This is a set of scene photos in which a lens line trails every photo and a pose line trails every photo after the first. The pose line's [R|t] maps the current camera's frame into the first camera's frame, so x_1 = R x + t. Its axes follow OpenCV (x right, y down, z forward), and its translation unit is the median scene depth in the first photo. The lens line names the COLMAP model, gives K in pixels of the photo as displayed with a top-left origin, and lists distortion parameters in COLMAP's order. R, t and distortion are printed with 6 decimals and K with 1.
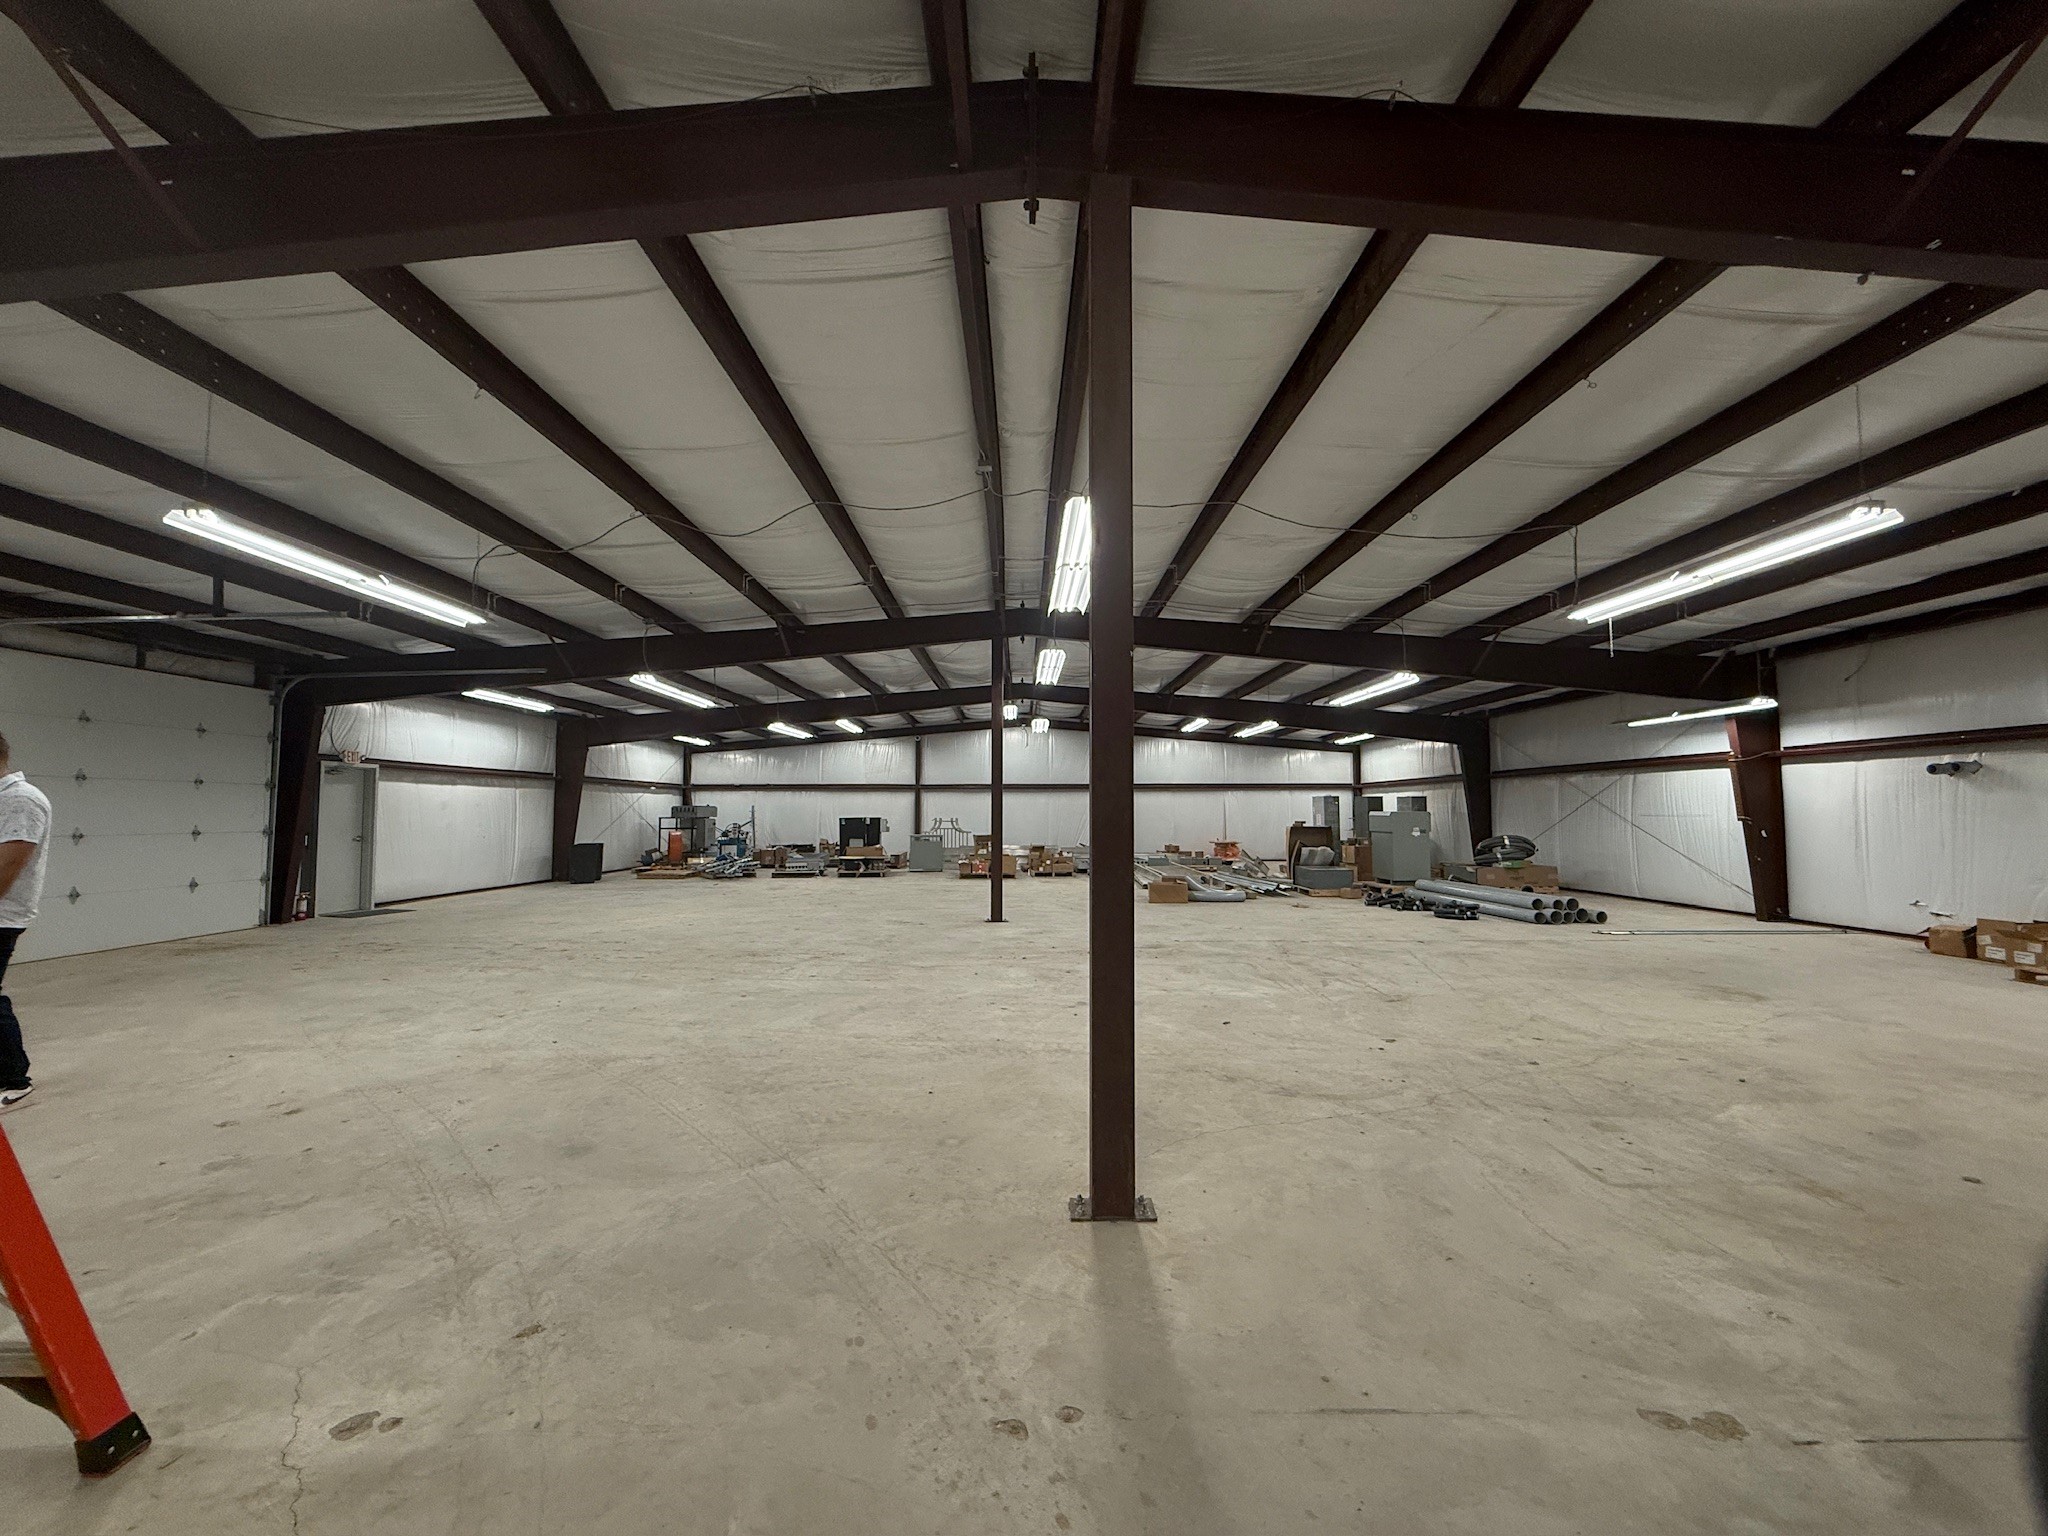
lens RADIAL K [[817.3, 0, 1018.7], [0, 817.3, 767.4], [0, 0, 1]] dist [-0.001549, 0.000322]
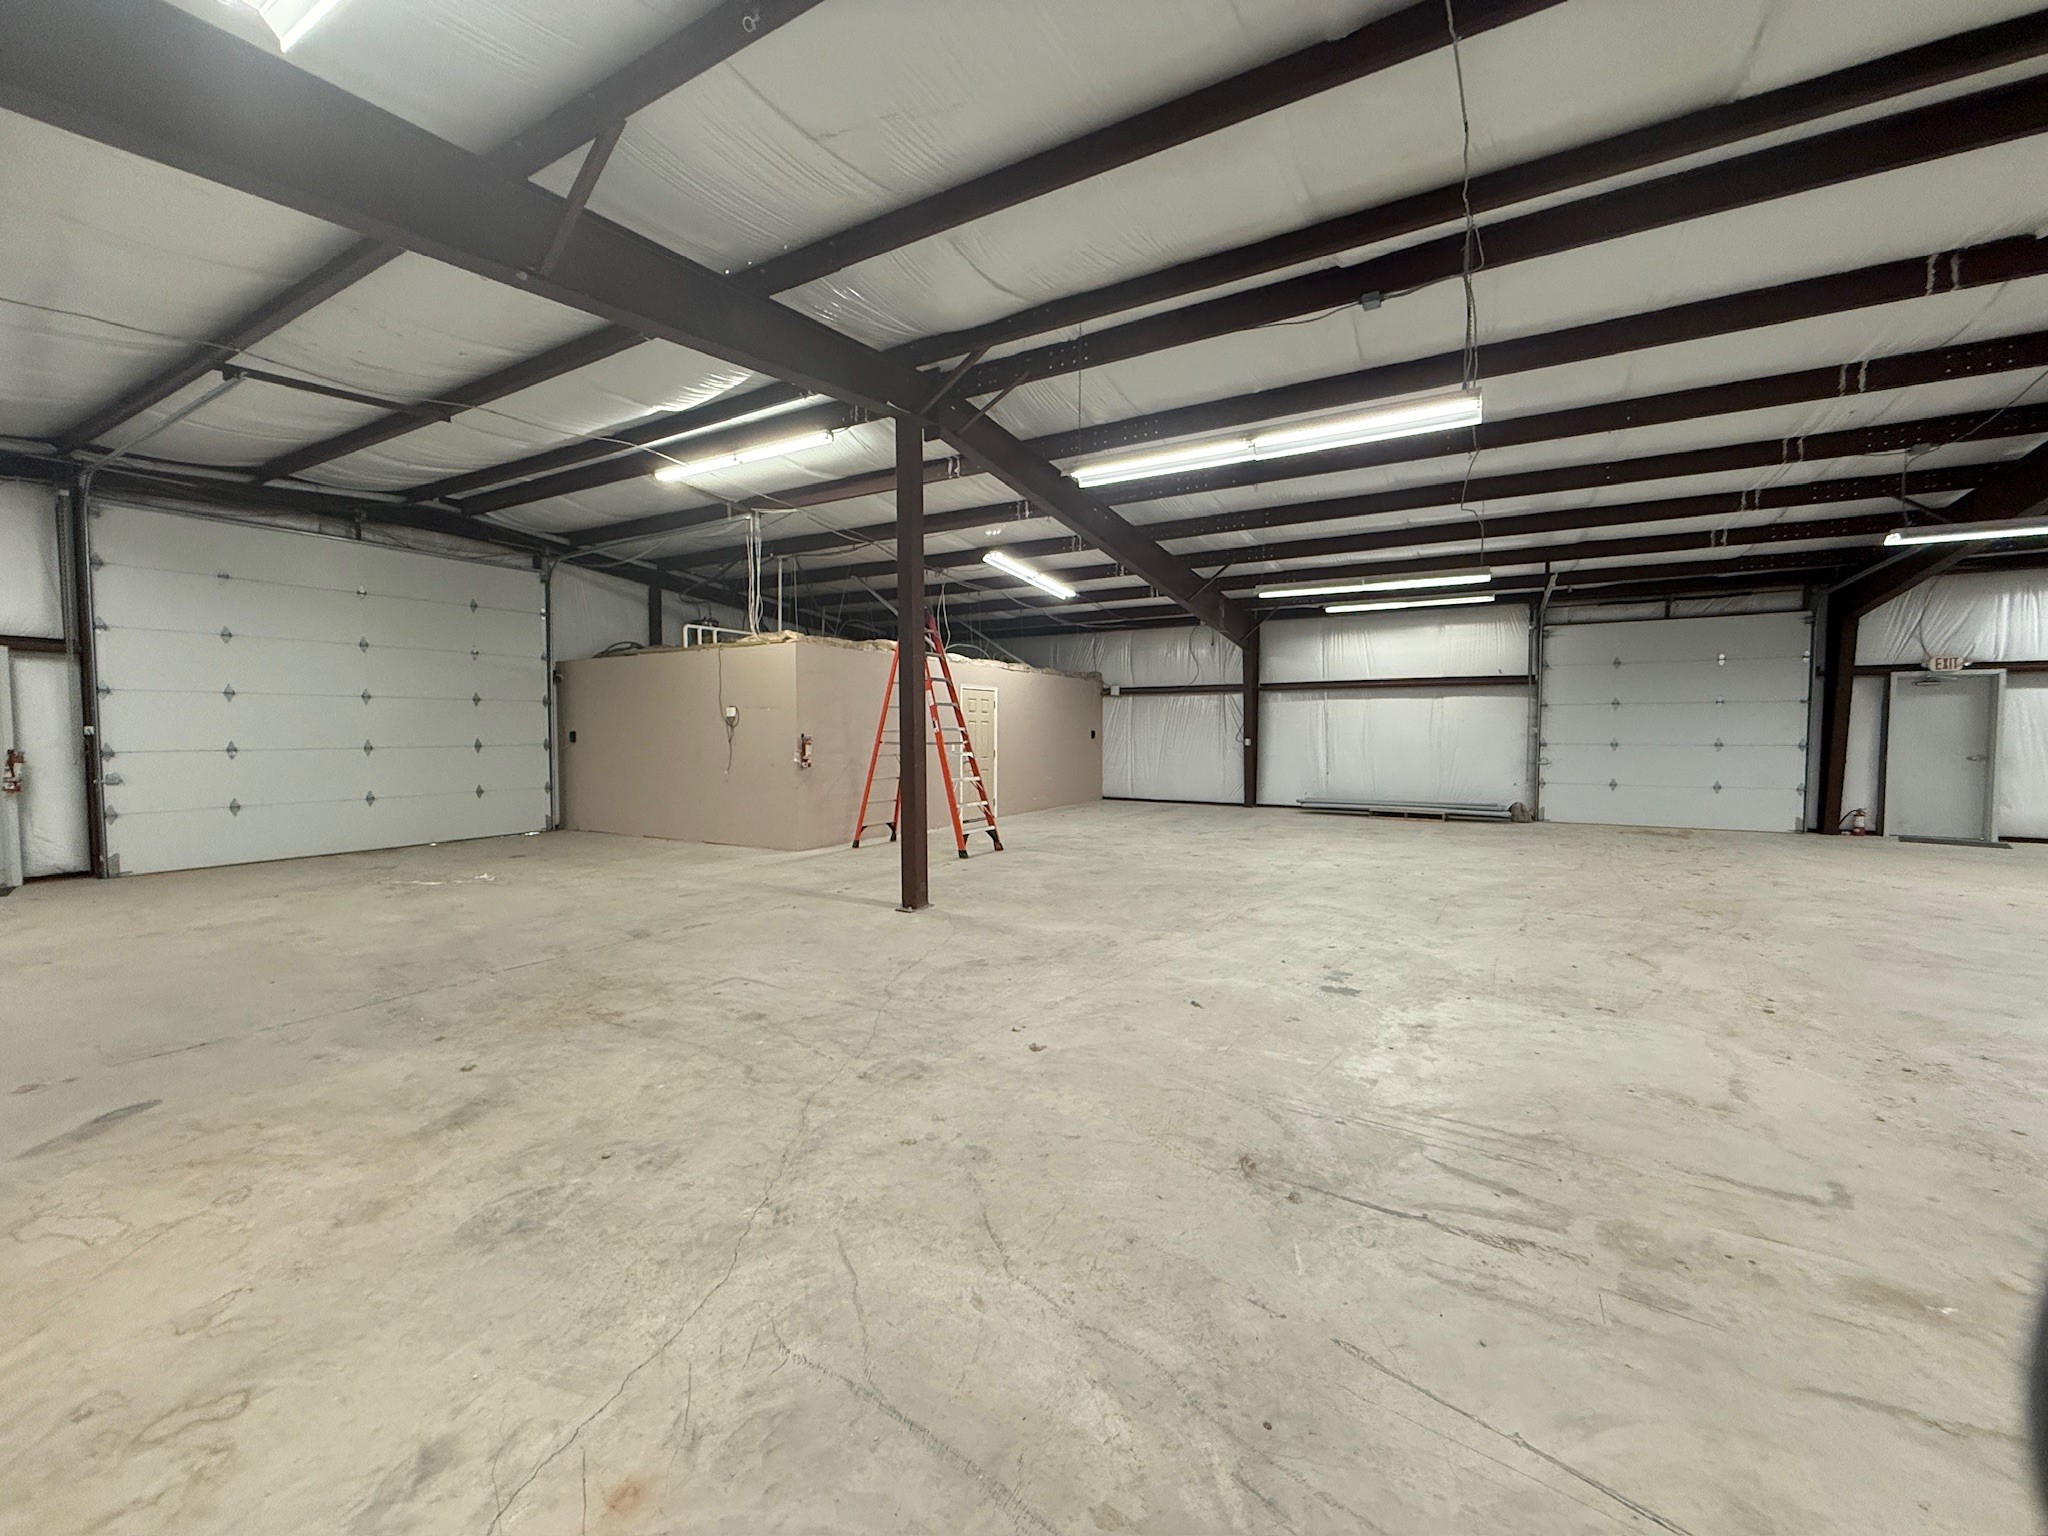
lens RADIAL K [[817.3, 0, 1018.7], [0, 817.3, 767.4], [0, 0, 1]] dist [-0.001549, 0.000322]
pose [[-0.504799, 0.039745, -0.862321, 0.505127], [0.049818, 0.998616, 0.016863, 0.037621], [0.861798, -0.034447, -0.506081, 0.643341]]
